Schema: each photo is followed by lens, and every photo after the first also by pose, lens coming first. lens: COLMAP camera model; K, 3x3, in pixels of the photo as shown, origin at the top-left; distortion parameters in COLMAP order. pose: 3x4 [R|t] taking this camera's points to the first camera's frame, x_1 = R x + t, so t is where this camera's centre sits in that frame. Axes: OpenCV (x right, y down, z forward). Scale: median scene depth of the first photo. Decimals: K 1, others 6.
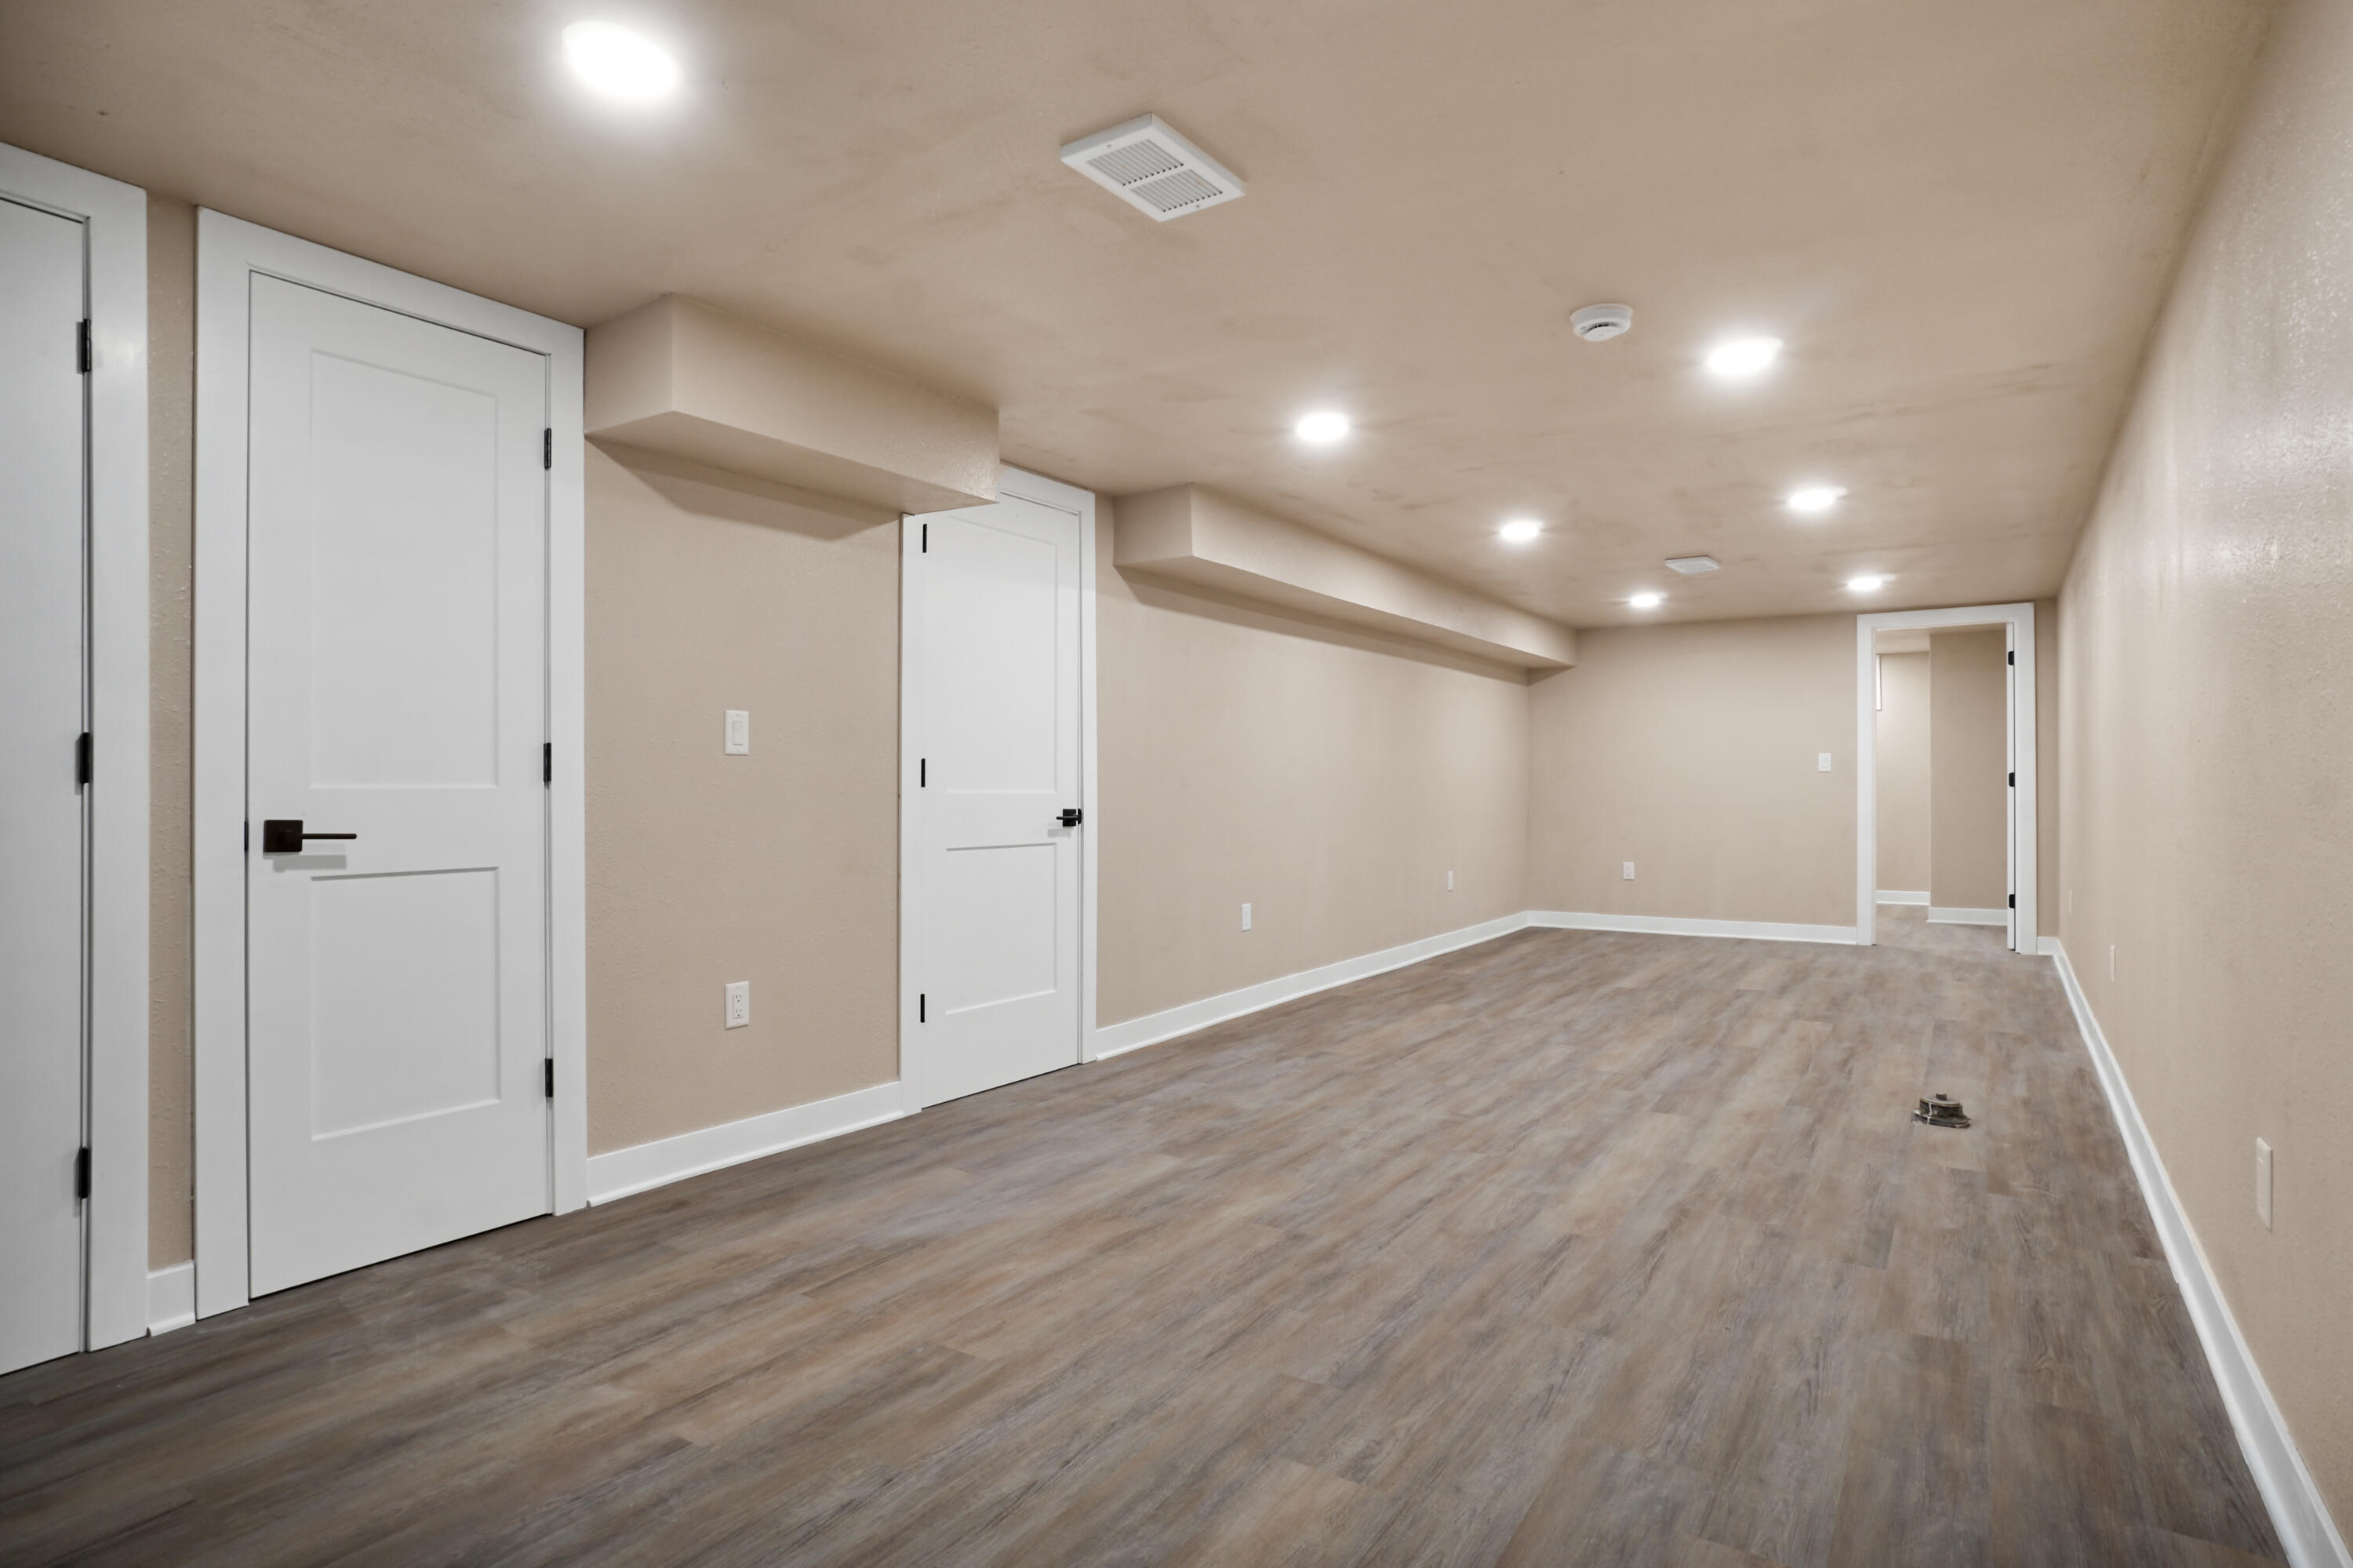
lens RADIAL K [[1233.6, 0, 1178.0], [0, 1233.6, 784.3], [0, 0, 1]] dist [-0.001885, 0.000038]
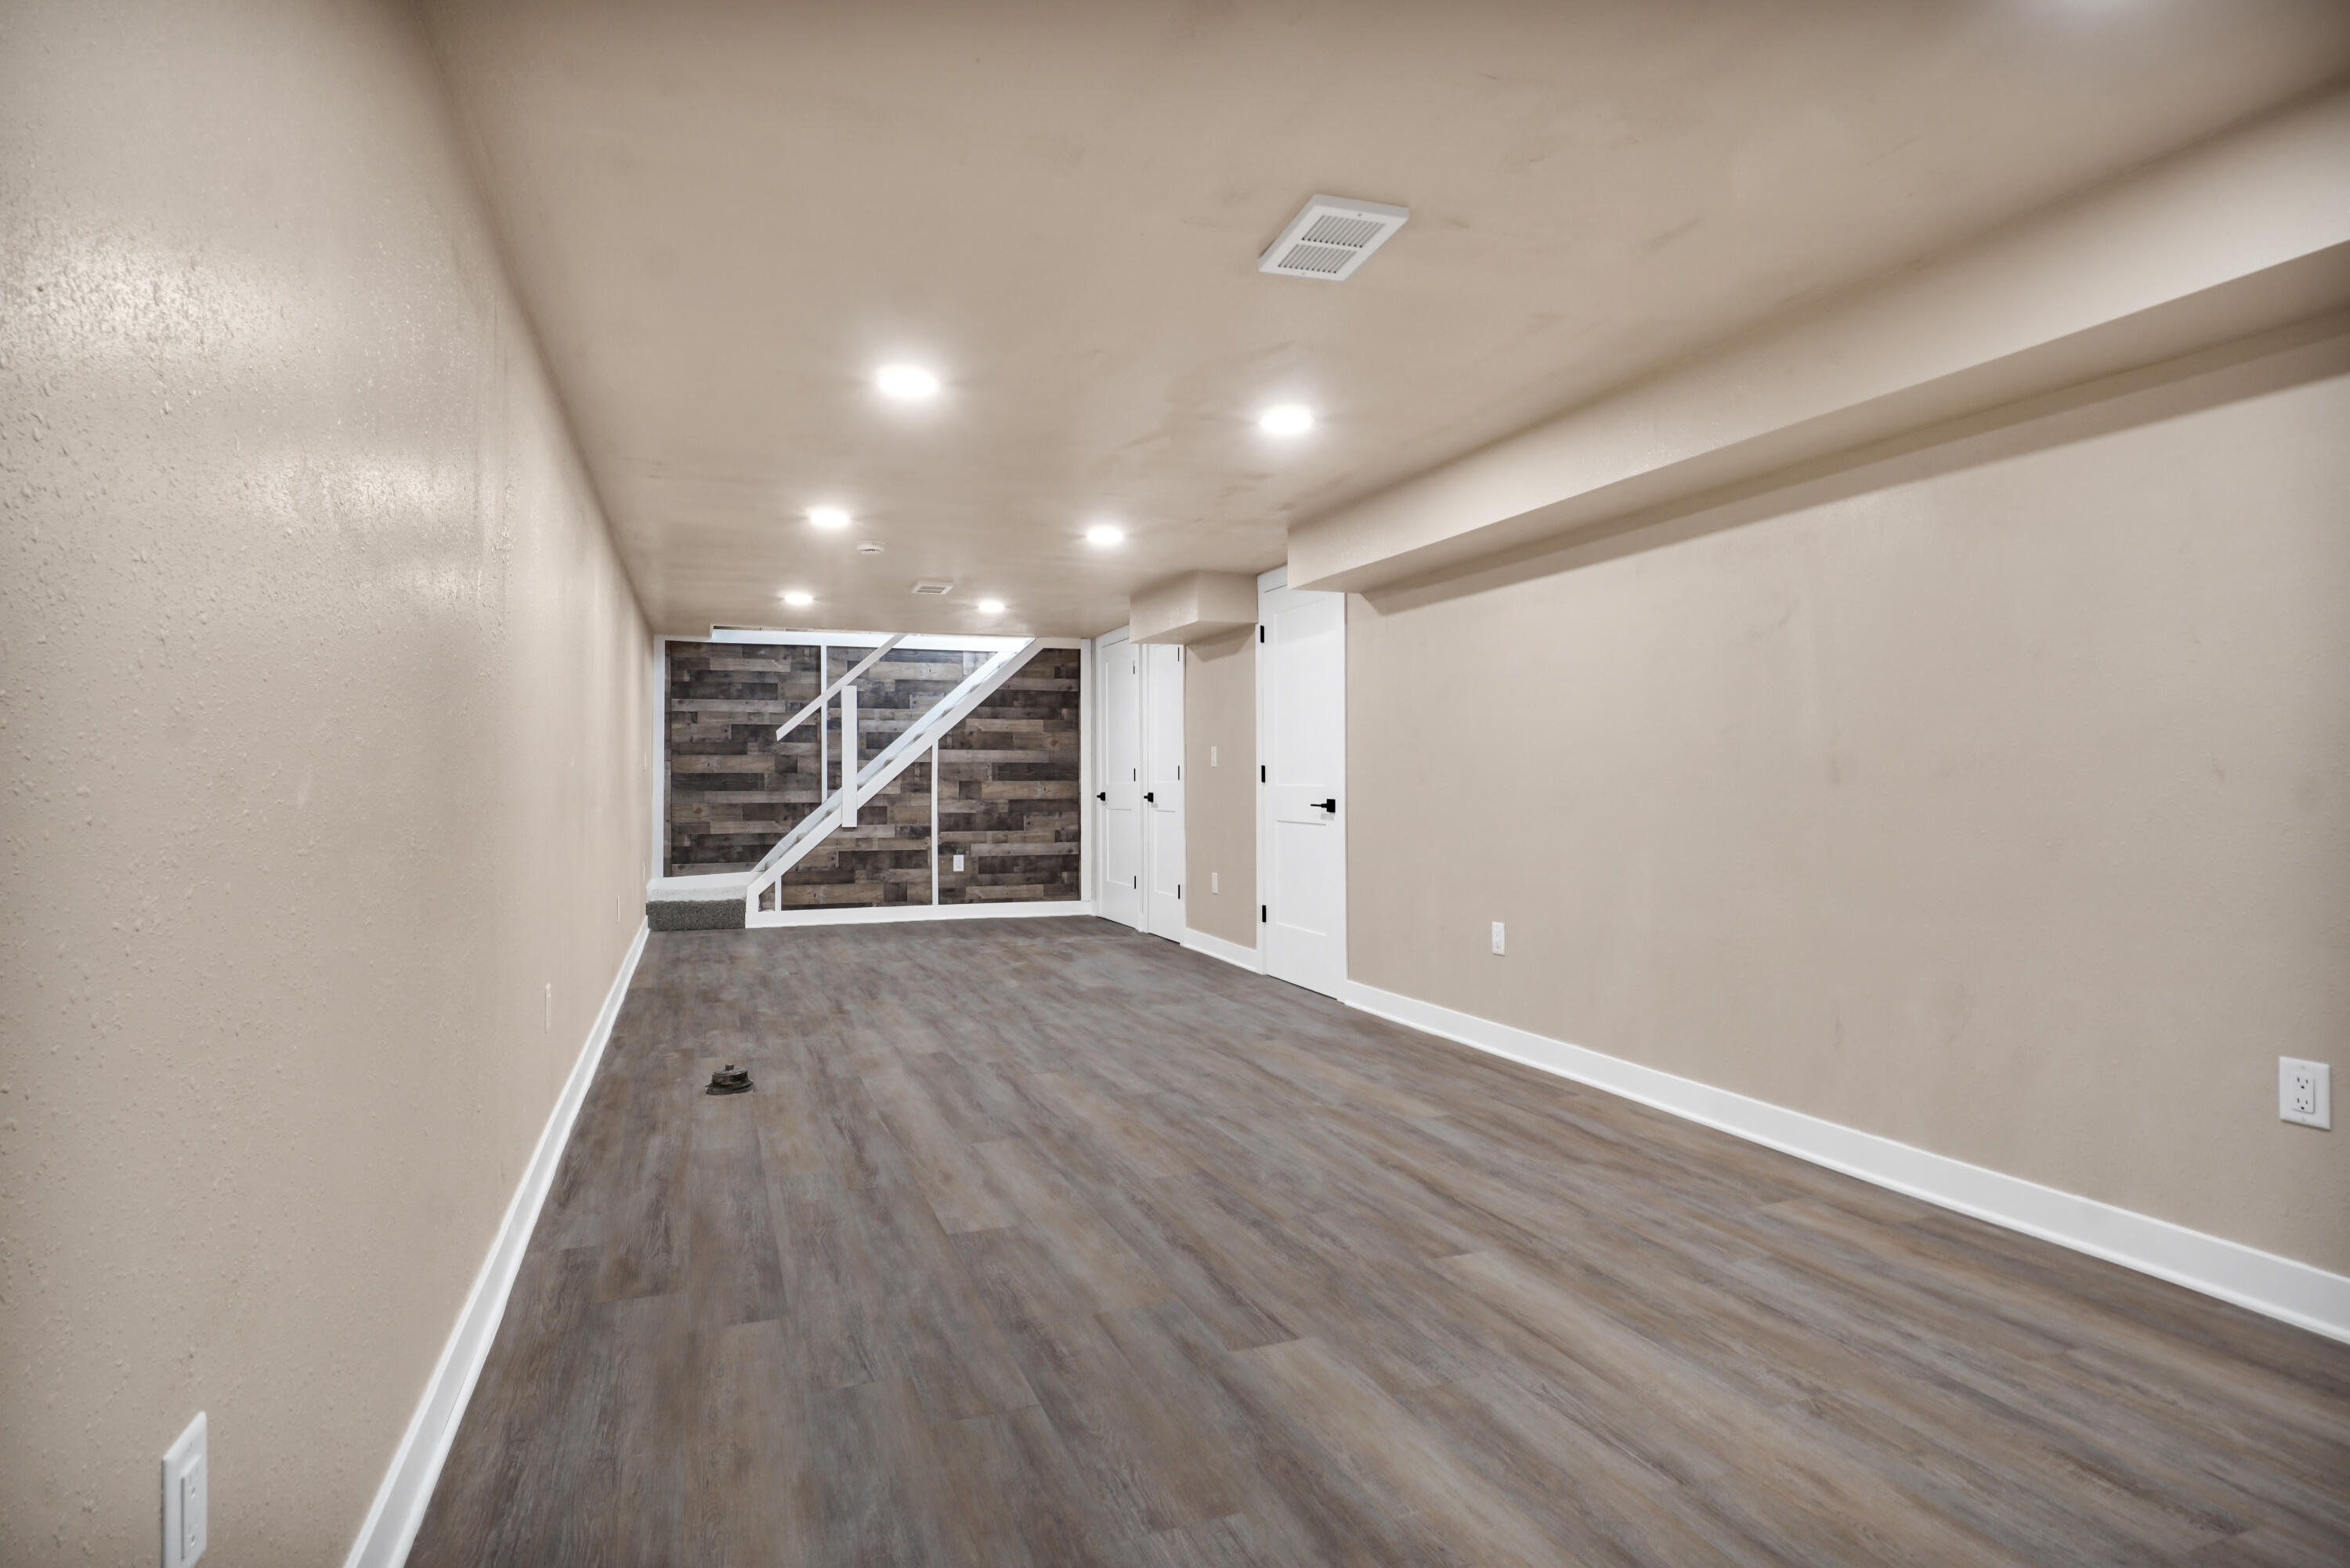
lens RADIAL K [[1231.8, 0, 1170.1], [0, 1231.8, 785.6], [0, 0, 1]] dist [-0.001885, 0.000038]
pose [[-0.588667, 0.004859, -0.808361, 1.196327], [0.006841, 0.999976, 0.001029, 0.003530], [0.808347, -0.004924, -0.588686, 1.844521]]
